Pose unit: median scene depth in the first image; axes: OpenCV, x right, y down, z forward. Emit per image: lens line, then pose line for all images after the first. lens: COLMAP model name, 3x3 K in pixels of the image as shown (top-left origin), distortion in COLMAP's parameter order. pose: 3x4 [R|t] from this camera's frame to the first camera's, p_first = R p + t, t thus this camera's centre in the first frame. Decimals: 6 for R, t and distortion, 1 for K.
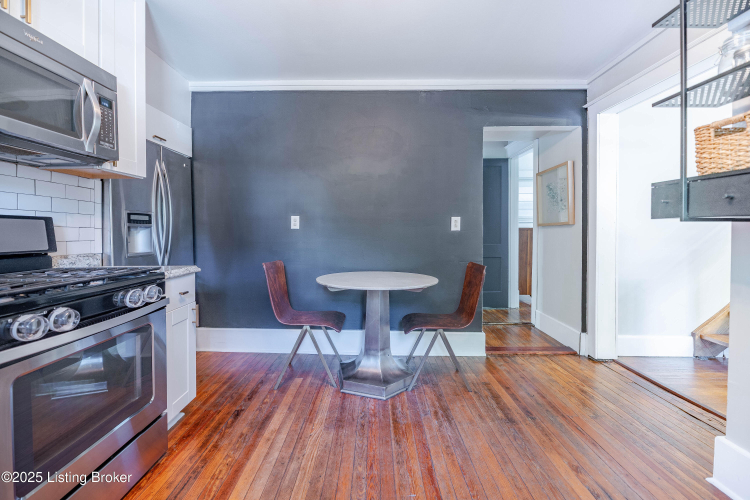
lens RADIAL K [[325.6, 0, 371.7], [0, 325.6, 236.8], [0, 0, 1]] dist [0.002507, -0.005512]
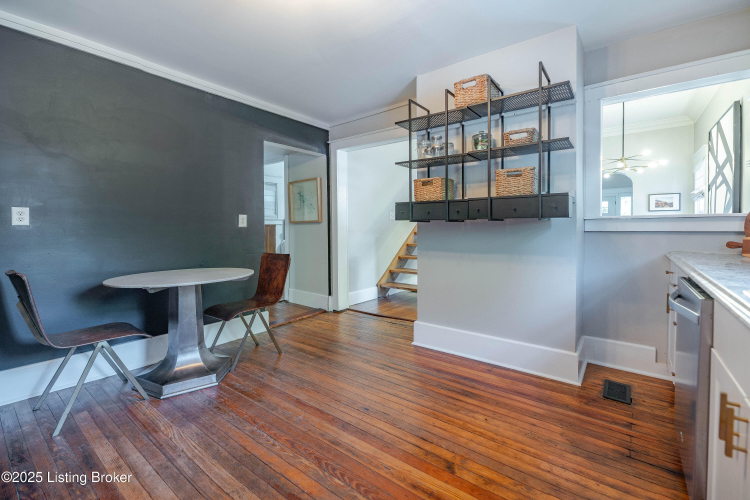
lens RADIAL K [[325.6, 0, 371.7], [0, 325.6, 236.8], [0, 0, 1]] dist [0.002507, -0.005512]
pose [[0.605244, -0.026806, 0.795589, -0.433522], [0.018754, 0.999636, 0.019414, 0.002215], [-0.795819, 0.003170, 0.605526, -0.048976]]
